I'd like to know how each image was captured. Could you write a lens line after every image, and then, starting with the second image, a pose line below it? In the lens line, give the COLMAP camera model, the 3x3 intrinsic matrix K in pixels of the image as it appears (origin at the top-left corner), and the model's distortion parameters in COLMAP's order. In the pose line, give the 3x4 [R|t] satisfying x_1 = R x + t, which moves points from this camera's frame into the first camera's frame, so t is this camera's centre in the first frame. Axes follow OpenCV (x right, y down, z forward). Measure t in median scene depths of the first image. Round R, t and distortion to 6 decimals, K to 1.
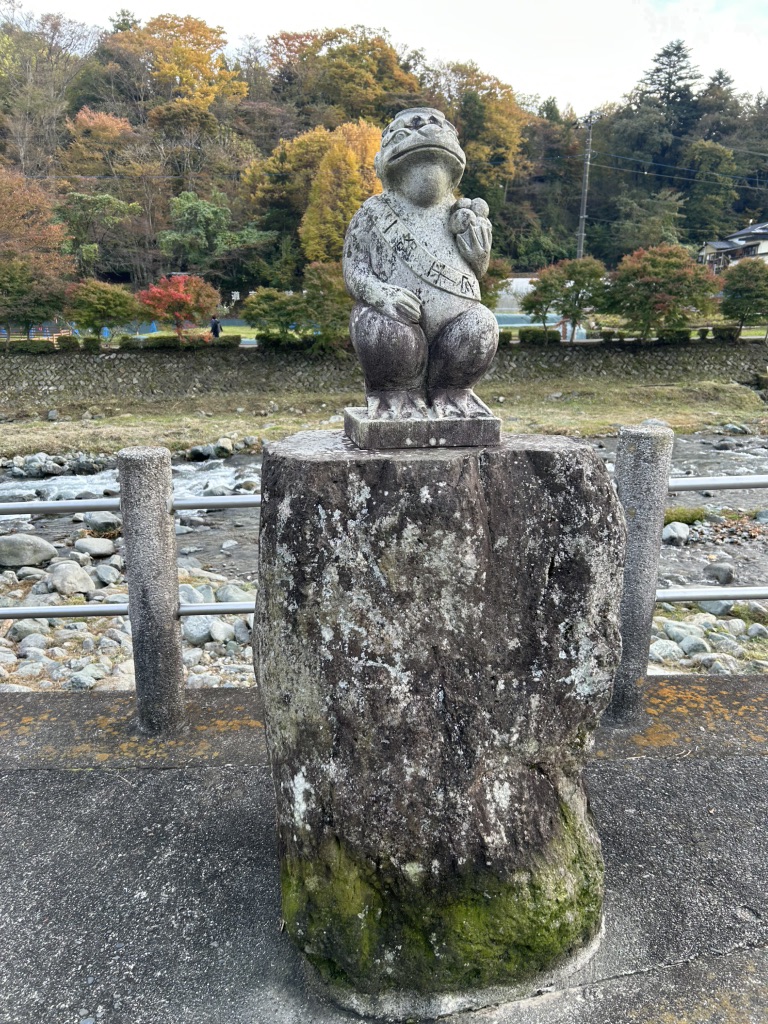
lens RADIAL K [[776.6, 0, 385.7], [0, 776.6, 521.4], [0, 0, 1]] dist [0.060952, -0.058084]
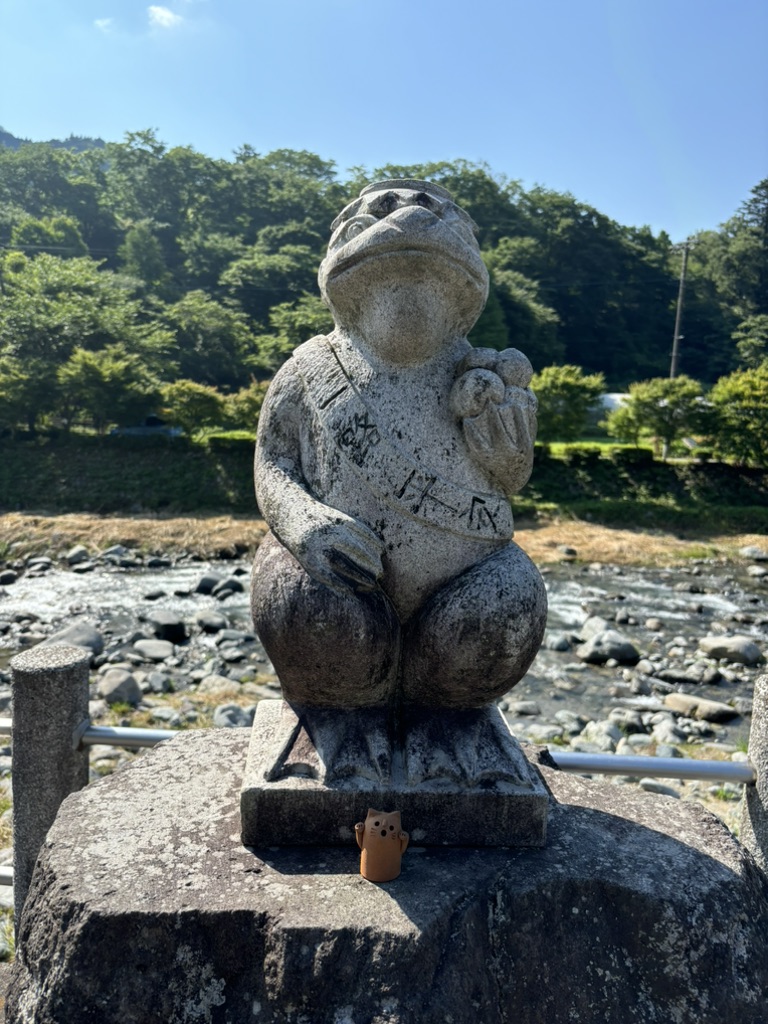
lens RADIAL K [[776.6, 0, 387.9], [0, 776.6, 512.4], [0, 0, 1]] dist [0.060952, -0.058084]
pose [[0.993134, 0.052857, -0.104355, 0.094691], [-0.066996, 0.988302, -0.137005, -0.229578], [0.095893, 0.143056, 0.985058, 0.502575]]
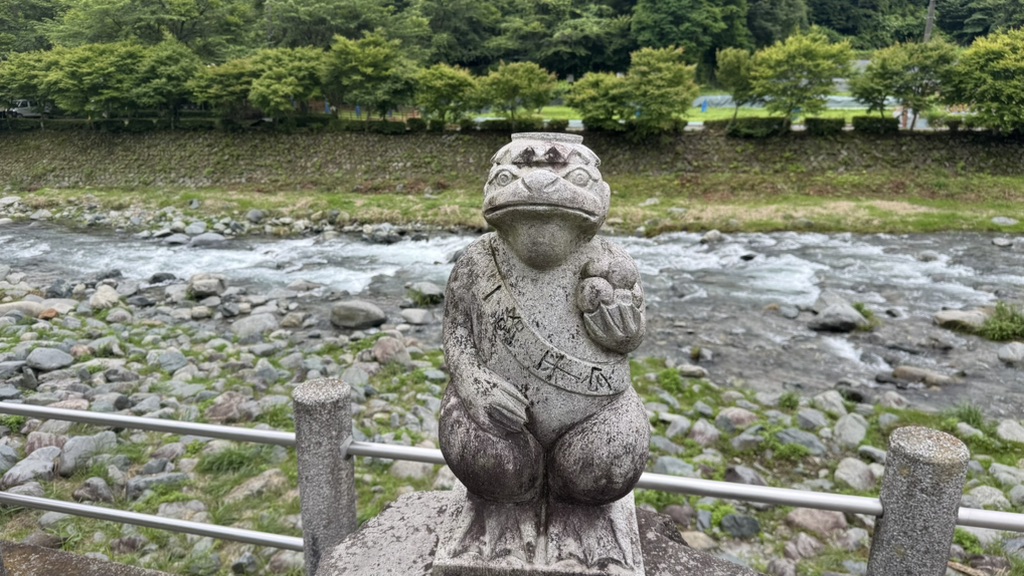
lens RADIAL K [[736.9, 0, 533.0], [0, 736.9, 275.3], [0, 0, 1]] dist [0.035130, -0.021193]
pose [[0.971353, 0.067449, -0.227869, 0.185790], [-0.070262, 0.997520, -0.004245, -0.381203], [0.227017, 0.020134, 0.973683, 0.354790]]
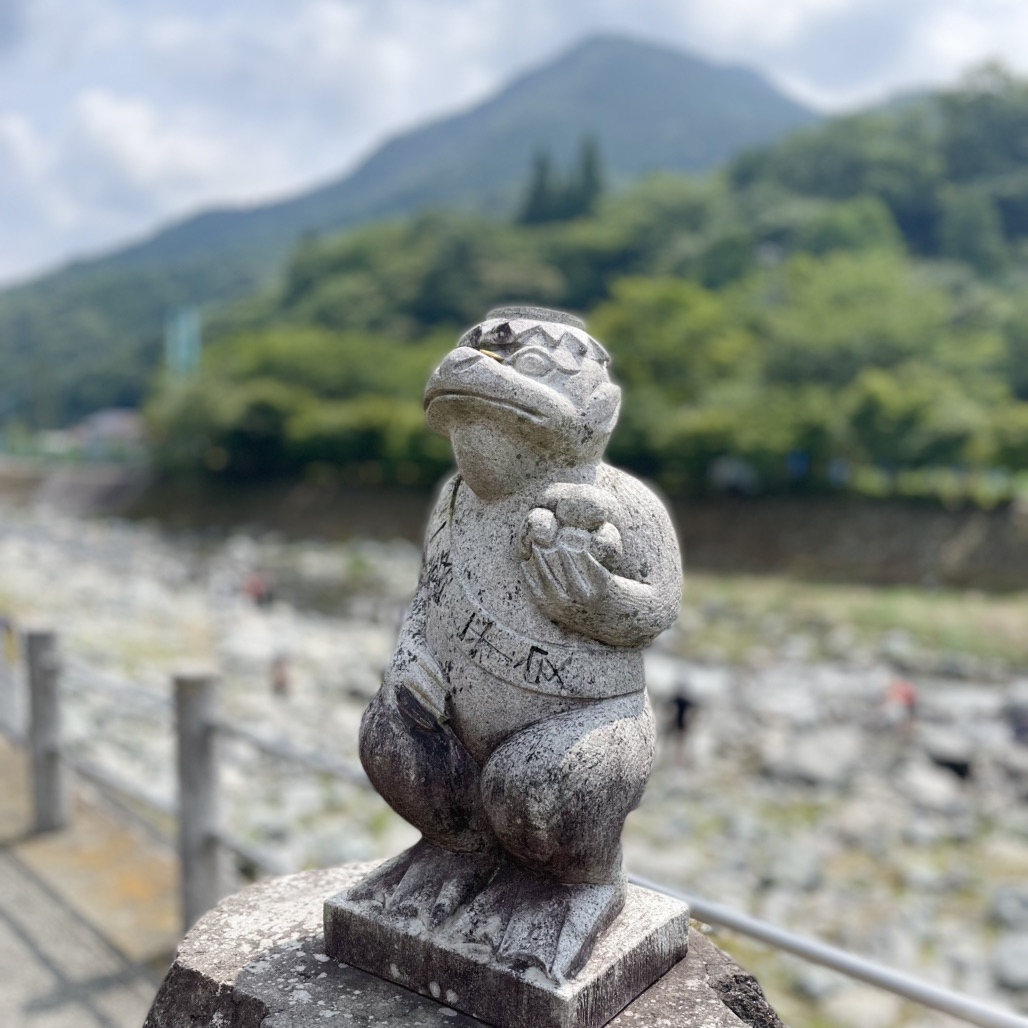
lens RADIAL K [[1037.3, 0, 519.7], [0, 1037.3, 548.0], [0, 0, 1]] dist [0.027430, 0.000000]
pose [[0.700675, 0.084970, -0.708403, 0.504023], [-0.197774, 0.977106, -0.078417, -0.315852], [0.685522, 0.195048, 0.701439, 0.553430]]
